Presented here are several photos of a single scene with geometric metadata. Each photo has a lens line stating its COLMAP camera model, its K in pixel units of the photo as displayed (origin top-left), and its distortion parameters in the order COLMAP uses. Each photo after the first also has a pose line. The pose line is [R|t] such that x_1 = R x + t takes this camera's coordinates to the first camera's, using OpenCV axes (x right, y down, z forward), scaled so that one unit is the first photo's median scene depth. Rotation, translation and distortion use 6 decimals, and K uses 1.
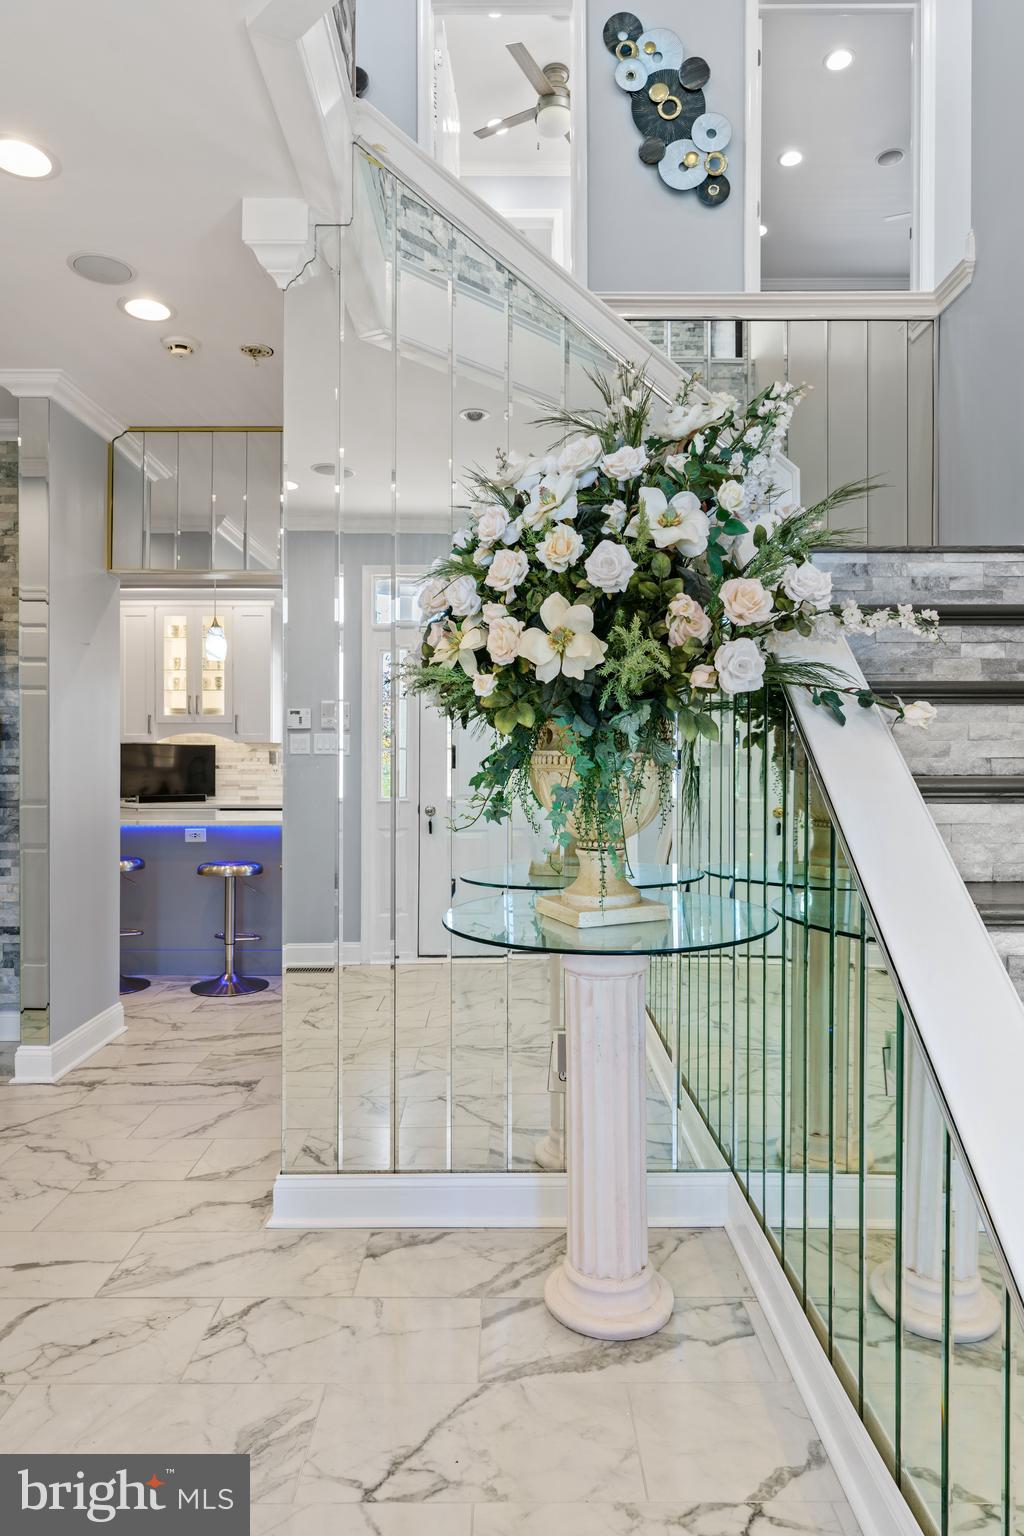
lens RADIAL K [[924.9, 0, 526.9], [0, 924.9, 760.5], [0, 0, 1]] dist [0.002264, -0.000320]
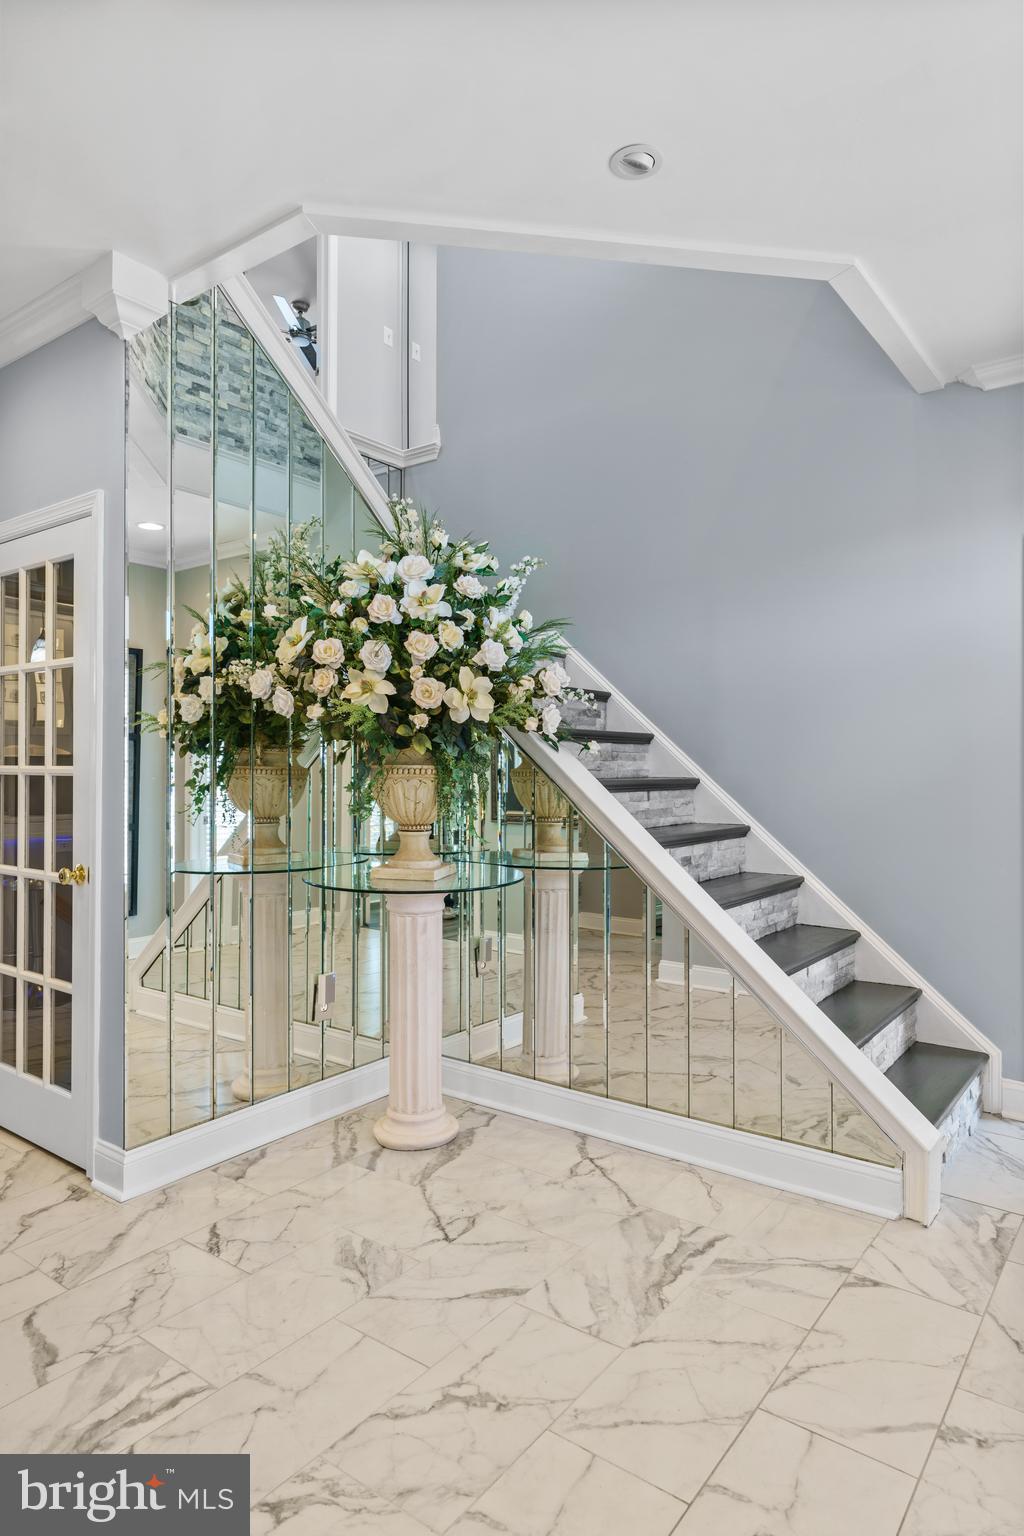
lens RADIAL K [[924.9, 0, 508.8], [0, 924.9, 763.4], [0, 0, 1]] dist [0.002264, -0.000320]
pose [[0.601773, 0.003280, 0.798660, -1.043151], [0.001409, 0.999986, -0.005169, -0.005254], [-0.798666, 0.004236, 0.601760, -0.023518]]
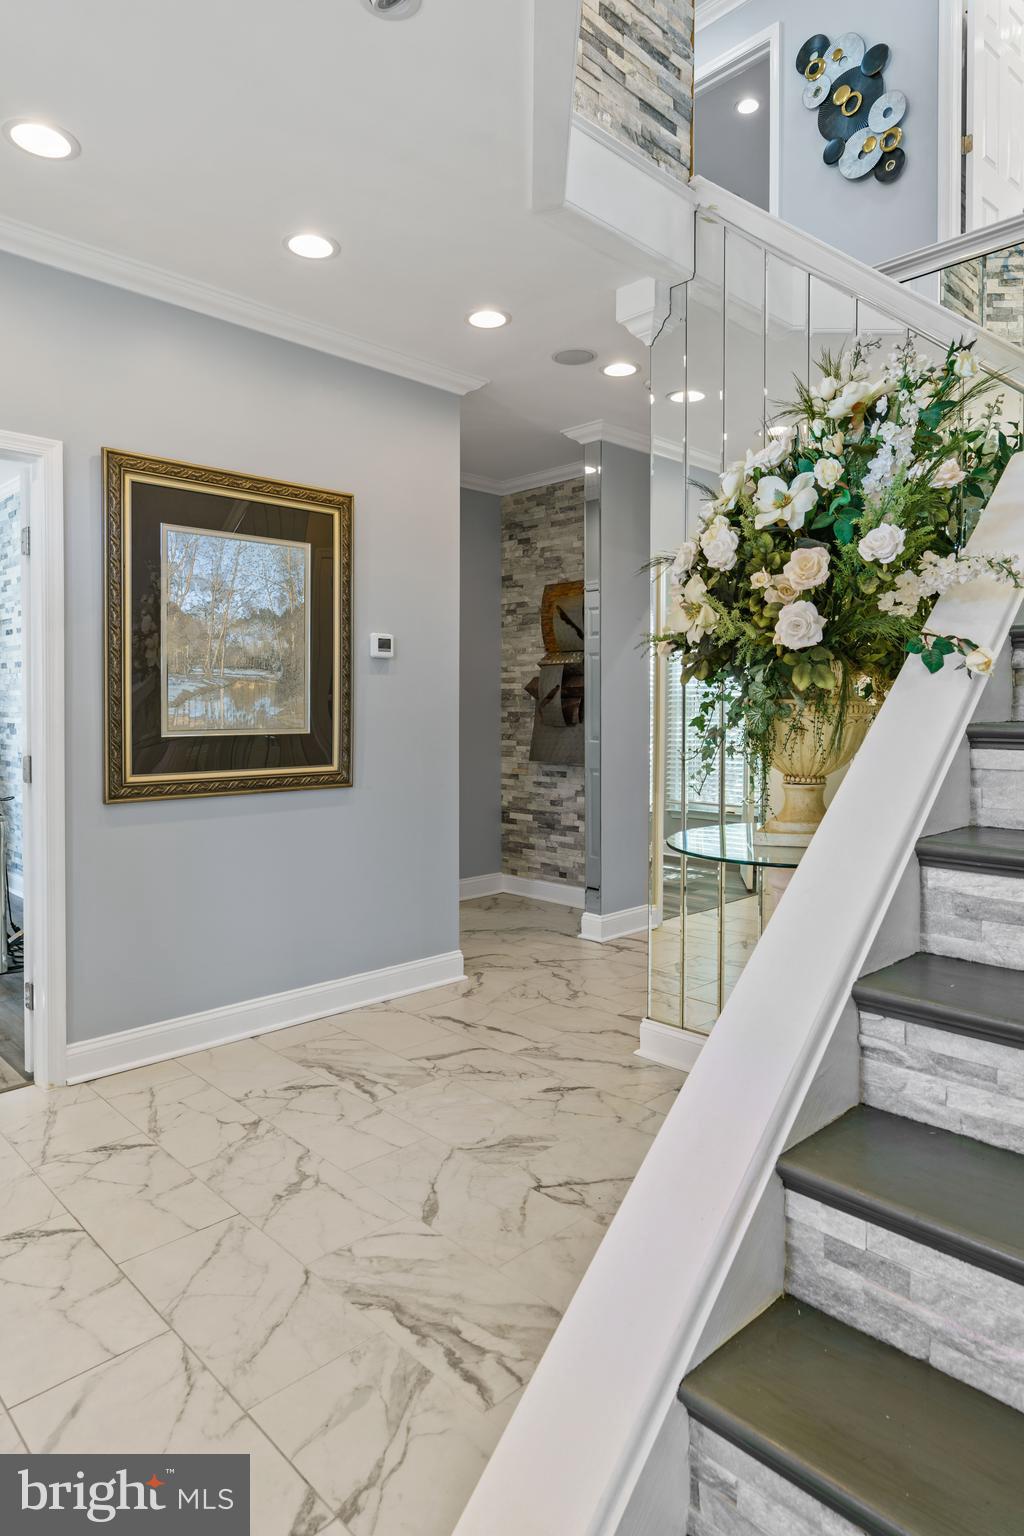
lens RADIAL K [[924.9, 0, 544.1], [0, 924.9, 749.4], [0, 0, 1]] dist [0.002264, -0.000320]
pose [[0.699509, 0.029185, -0.714028, 0.697369], [0.001474, 0.999105, 0.042281, 0.001042], [0.714623, -0.030628, 0.698839, -0.034330]]
